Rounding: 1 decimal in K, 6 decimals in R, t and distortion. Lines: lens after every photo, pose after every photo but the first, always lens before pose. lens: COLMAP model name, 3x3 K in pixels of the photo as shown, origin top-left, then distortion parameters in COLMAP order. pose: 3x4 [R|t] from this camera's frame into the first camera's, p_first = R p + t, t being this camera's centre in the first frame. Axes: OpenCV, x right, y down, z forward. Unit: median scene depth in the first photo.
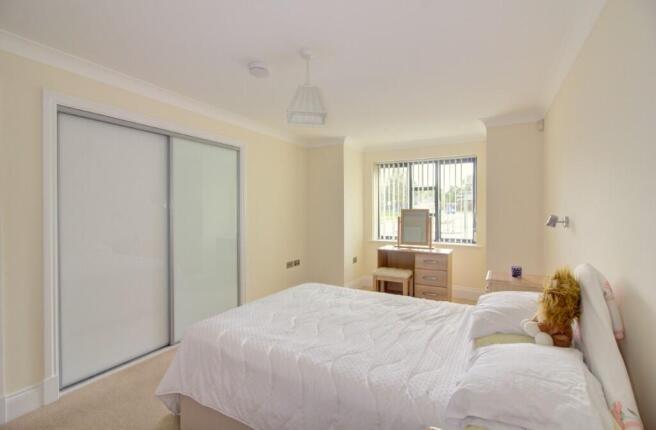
lens RADIAL K [[299.1, 0, 328.0], [0, 299.1, 215.0], [0, 0, 1]] dist [-0.000095, -0.000048]
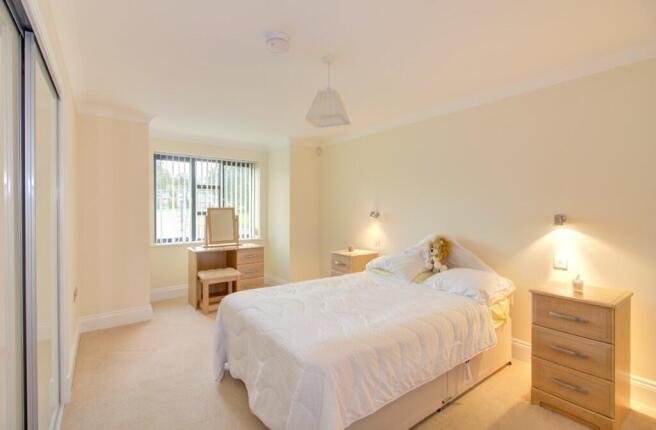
lens RADIAL K [[299.1, 0, 328.0], [0, 299.1, 215.0], [0, 0, 1]] dist [-0.000095, -0.000048]
pose [[0.418733, -0.024480, 0.907779, -0.466081], [0.017989, 0.999664, 0.018660, -0.007325], [-0.907931, 0.008517, 0.419033, 0.250519]]
